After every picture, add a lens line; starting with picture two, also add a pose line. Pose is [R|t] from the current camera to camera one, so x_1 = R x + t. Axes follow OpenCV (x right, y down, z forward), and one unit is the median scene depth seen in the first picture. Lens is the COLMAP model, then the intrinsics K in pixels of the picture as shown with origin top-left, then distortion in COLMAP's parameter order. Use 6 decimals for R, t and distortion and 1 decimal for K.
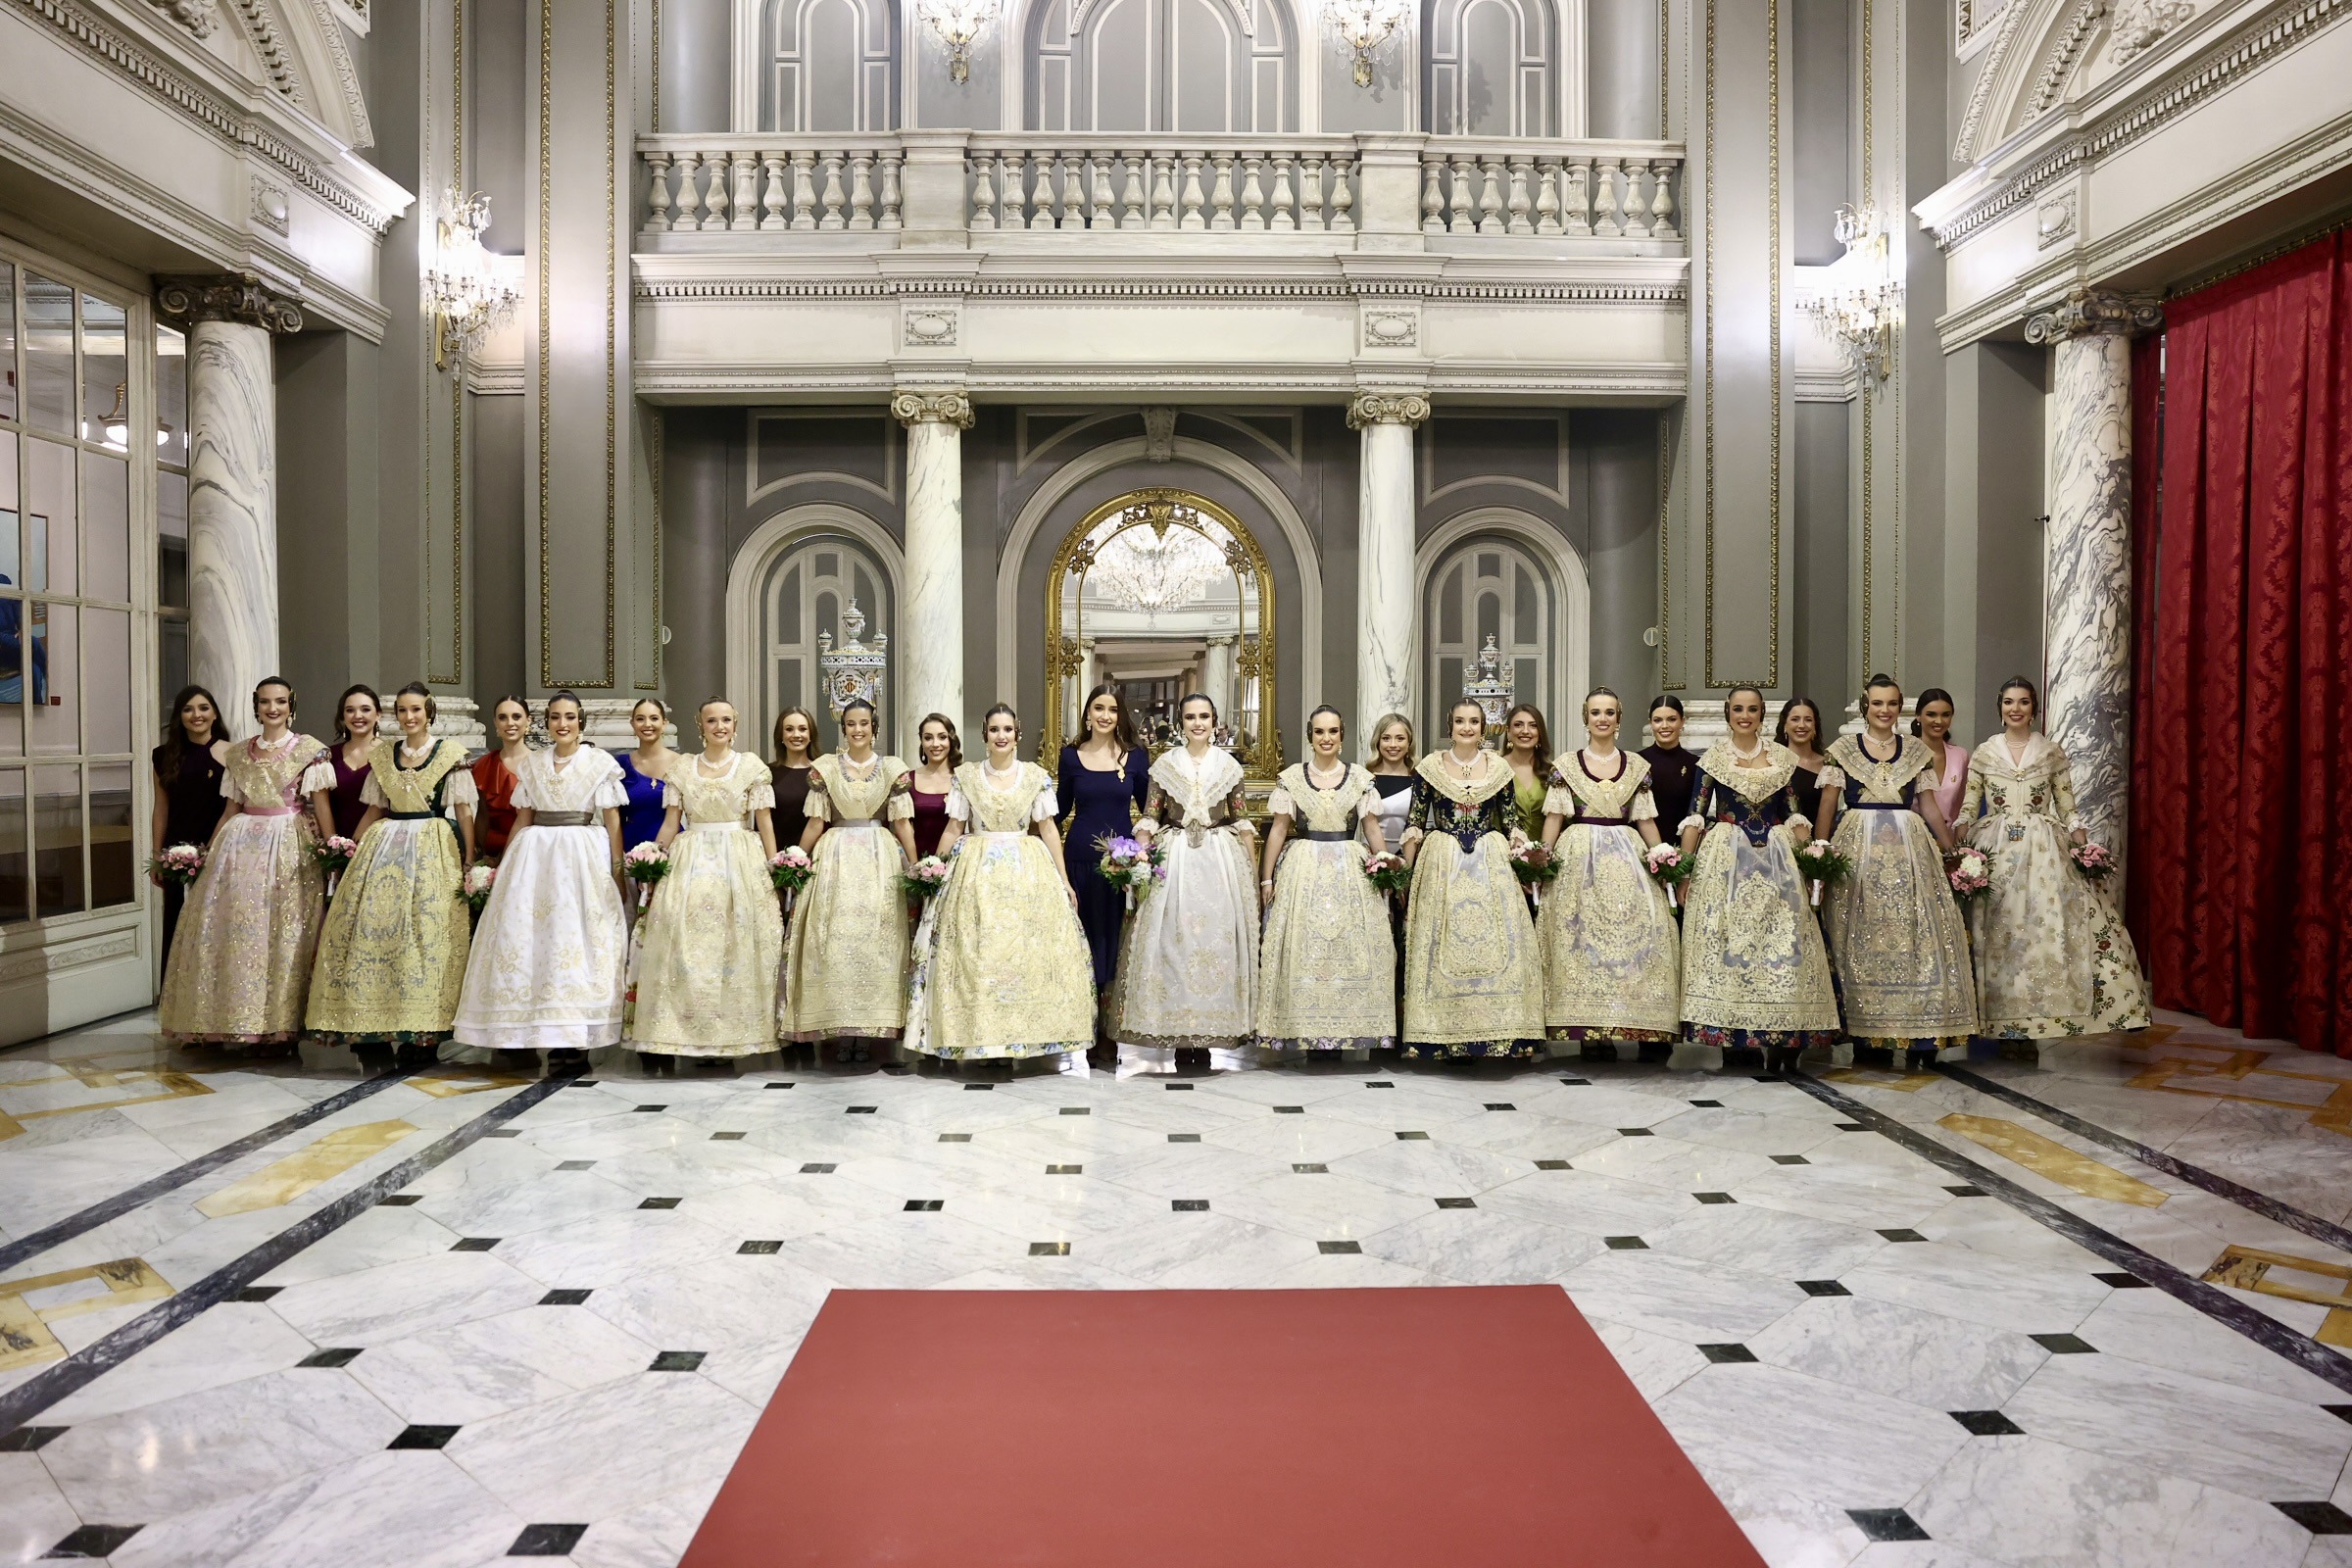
lens RADIAL K [[1755.7, 0, 1169.1], [0, 1755.7, 803.7], [0, 0, 1]] dist [-0.088858, 0.087789]
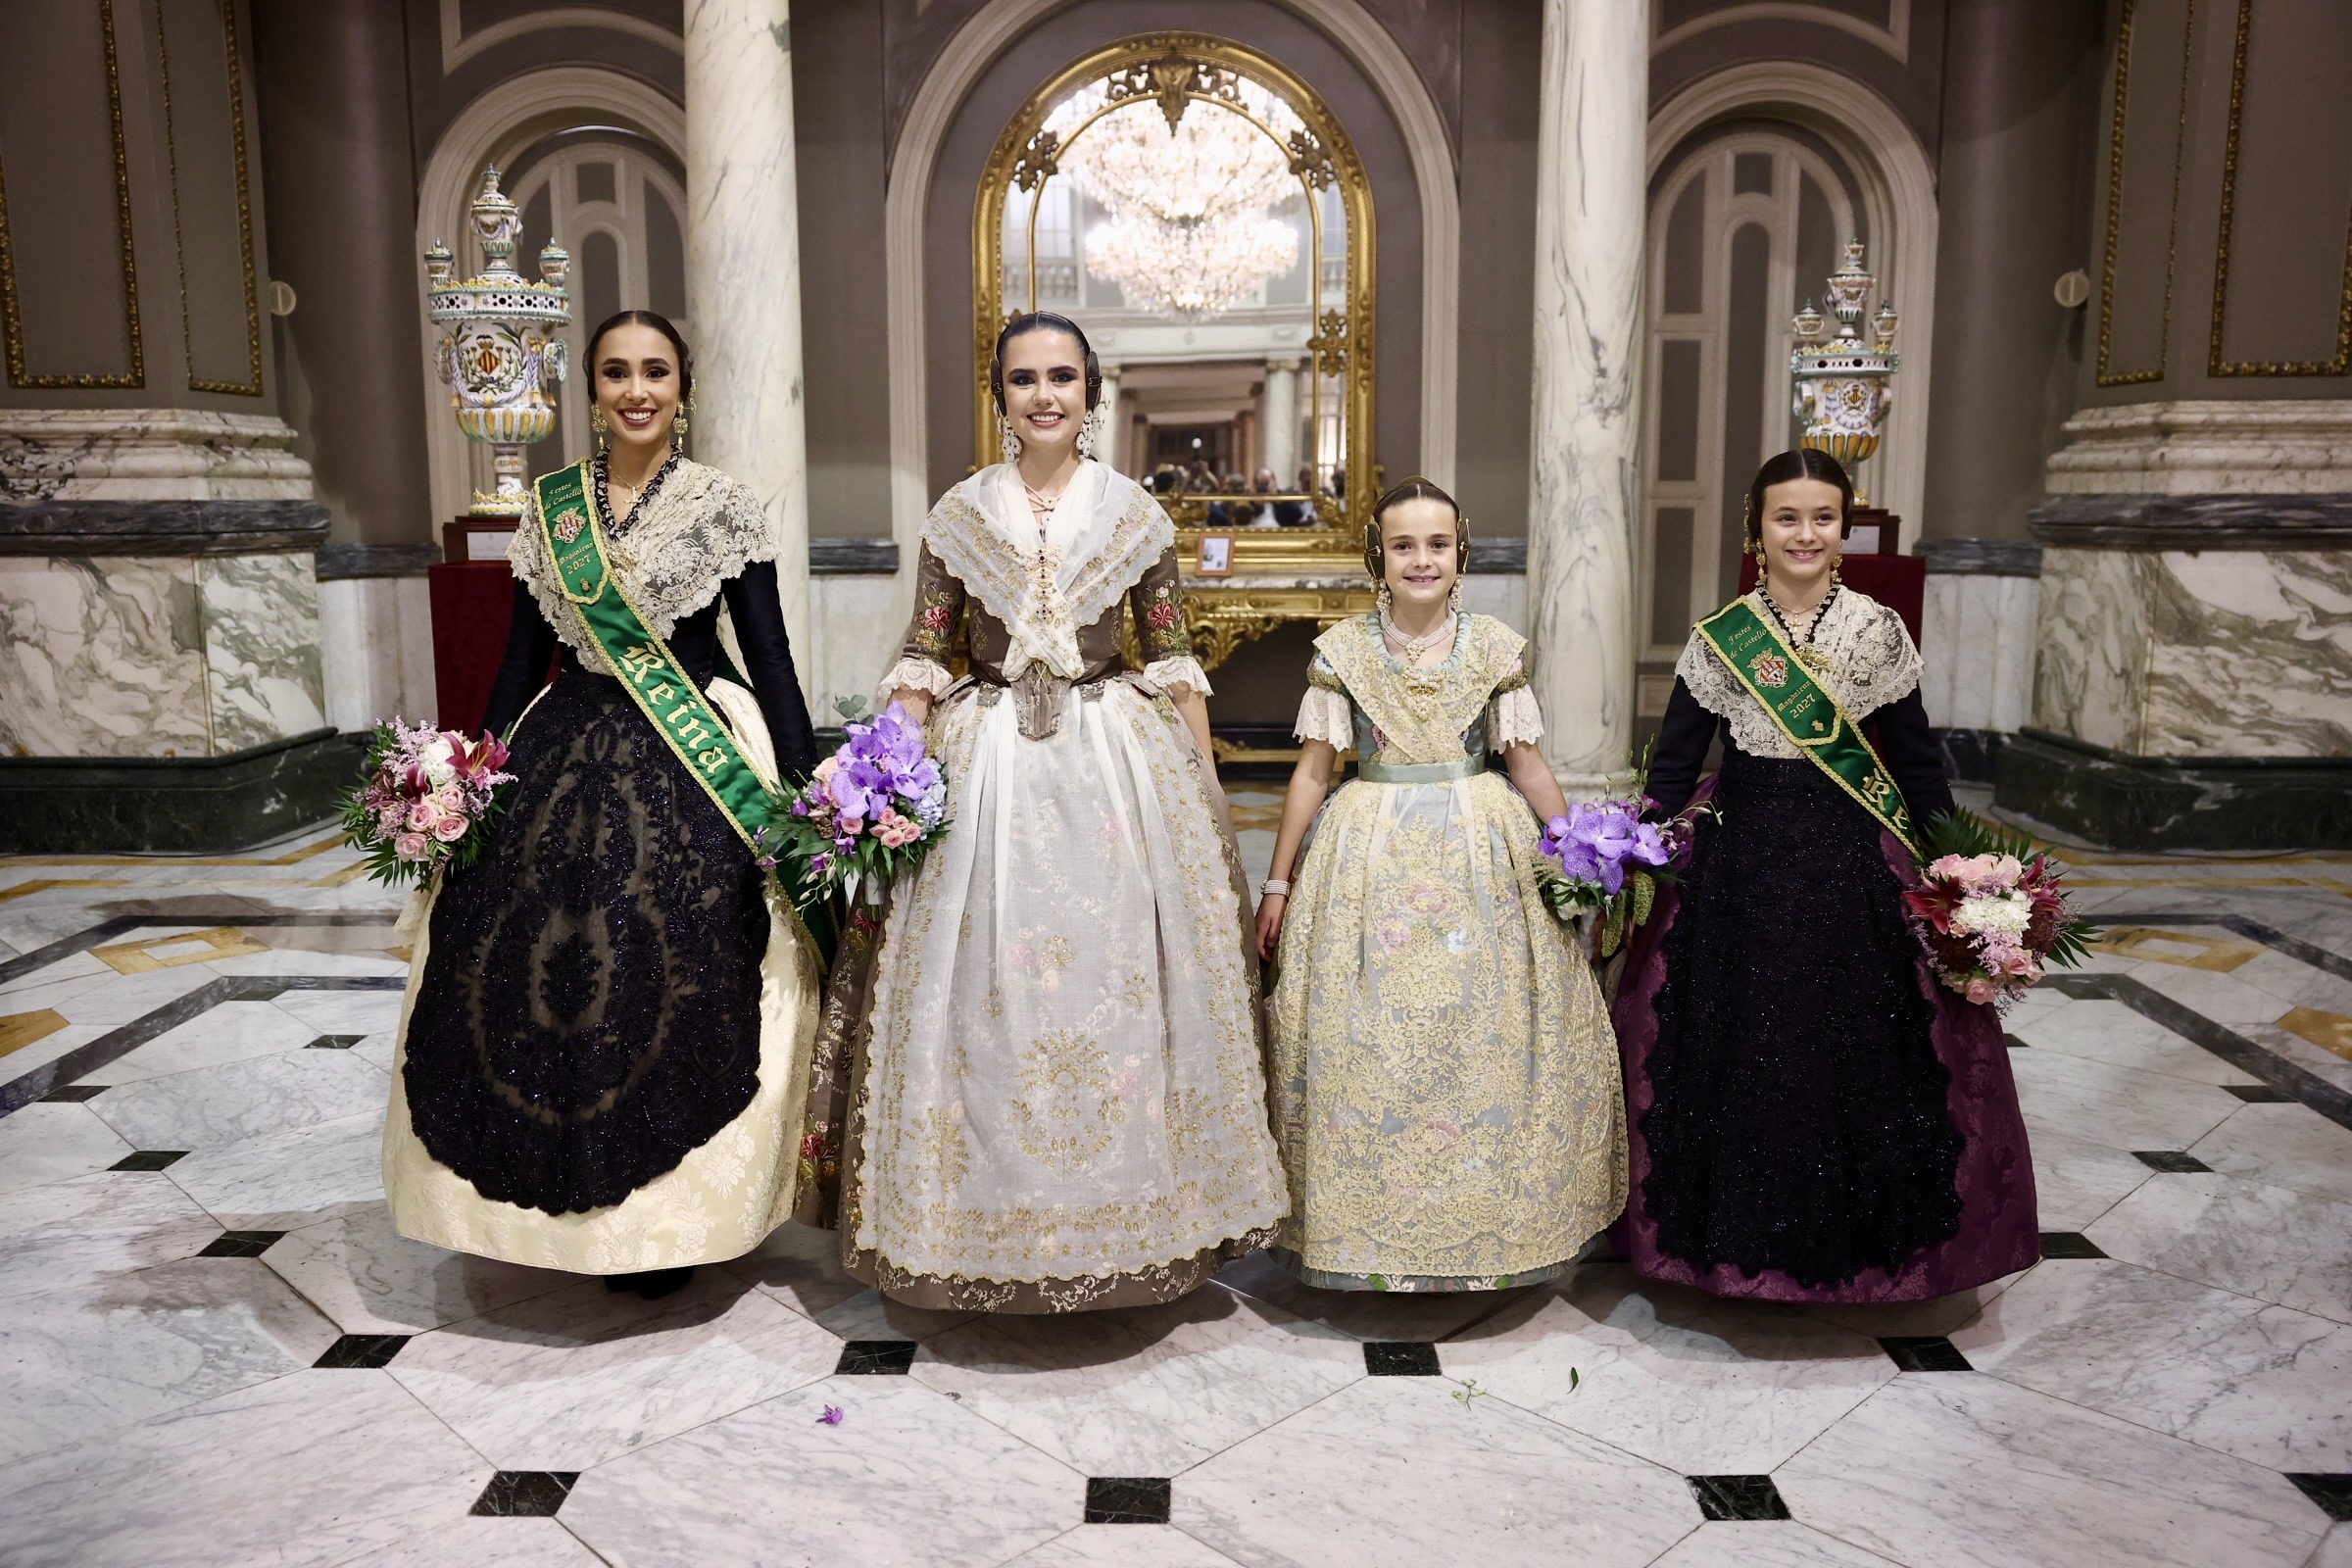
lens RADIAL K [[1923.1, 0, 1176.1], [0, 1923.1, 791.5], [0, 0, 1]] dist [-0.063136, 0.089494]
pose [[0.999587, 0.000683, -0.028714, 0.015742], [0.002525, 0.993755, 0.111552, -0.007519], [0.028611, -0.111579, 0.993344, 0.415188]]
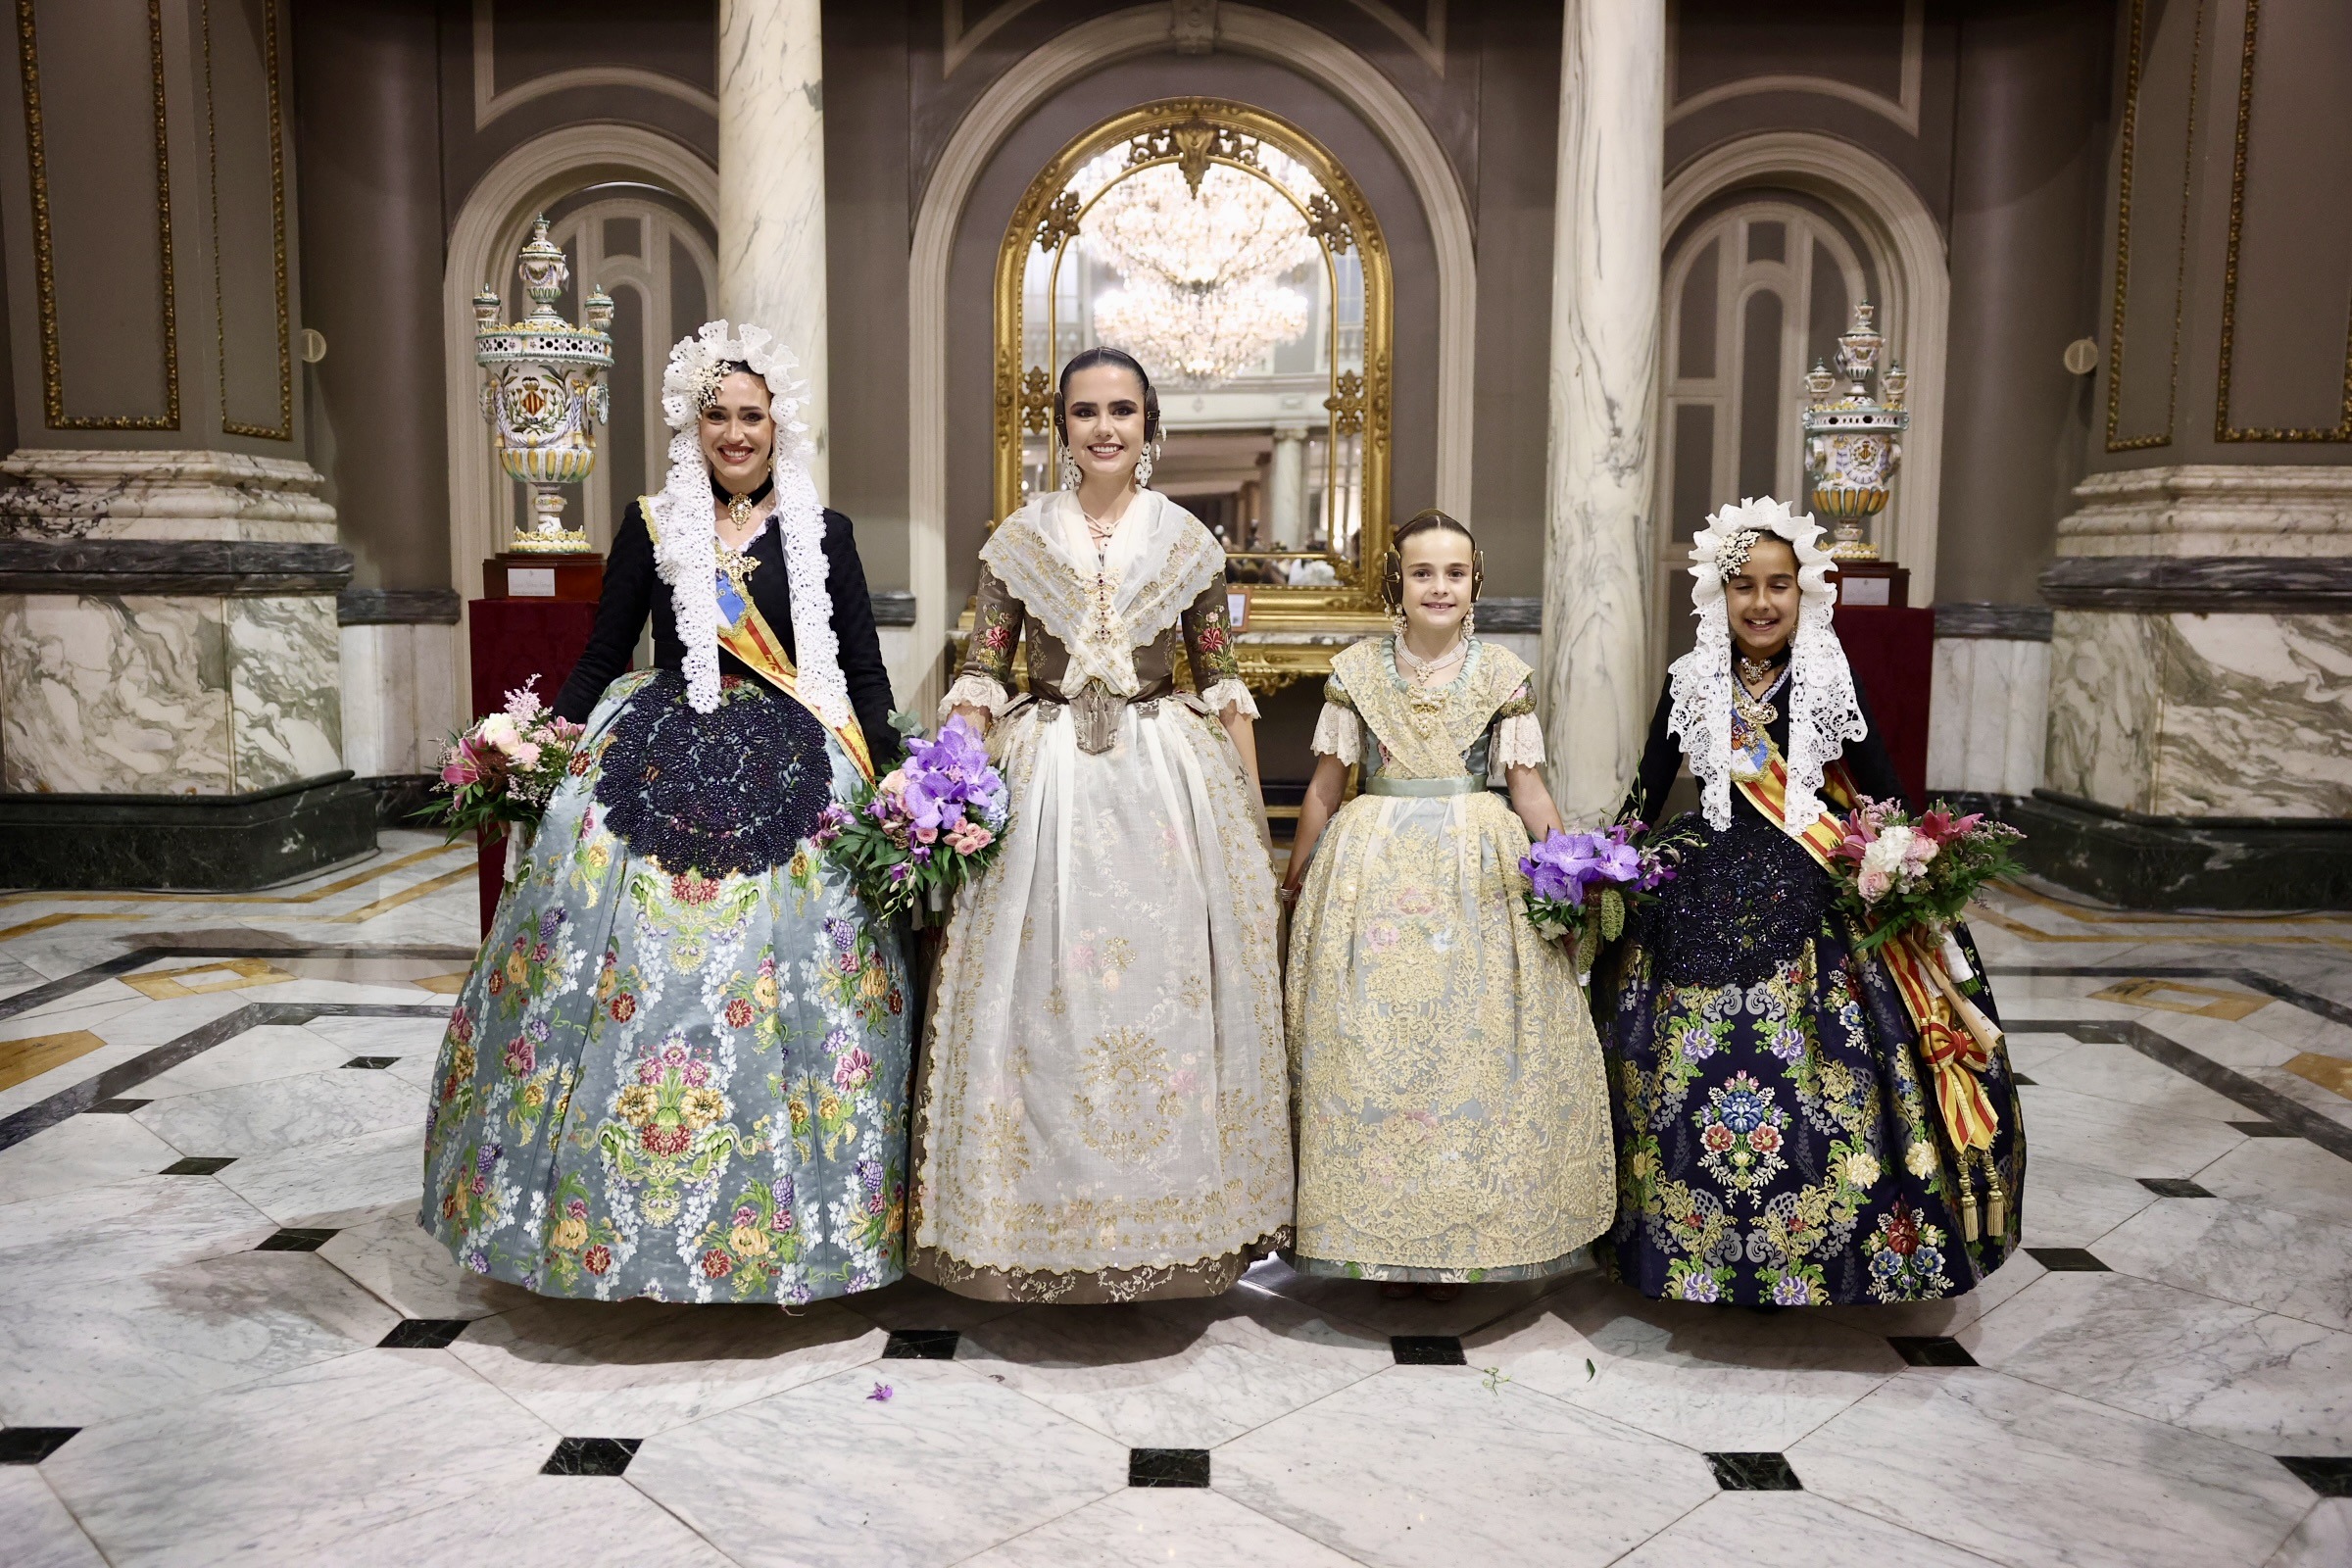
lens RADIAL K [[1980.6, 0, 1172.9], [0, 1980.6, 788.9], [0, 0, 1]] dist [-0.056611, 0.089549]
pose [[0.999526, 0.010972, -0.028774, 0.010038], [-0.008985, 0.997626, 0.068271, 0.000704], [0.029455, -0.067980, 0.997252, 0.392095]]
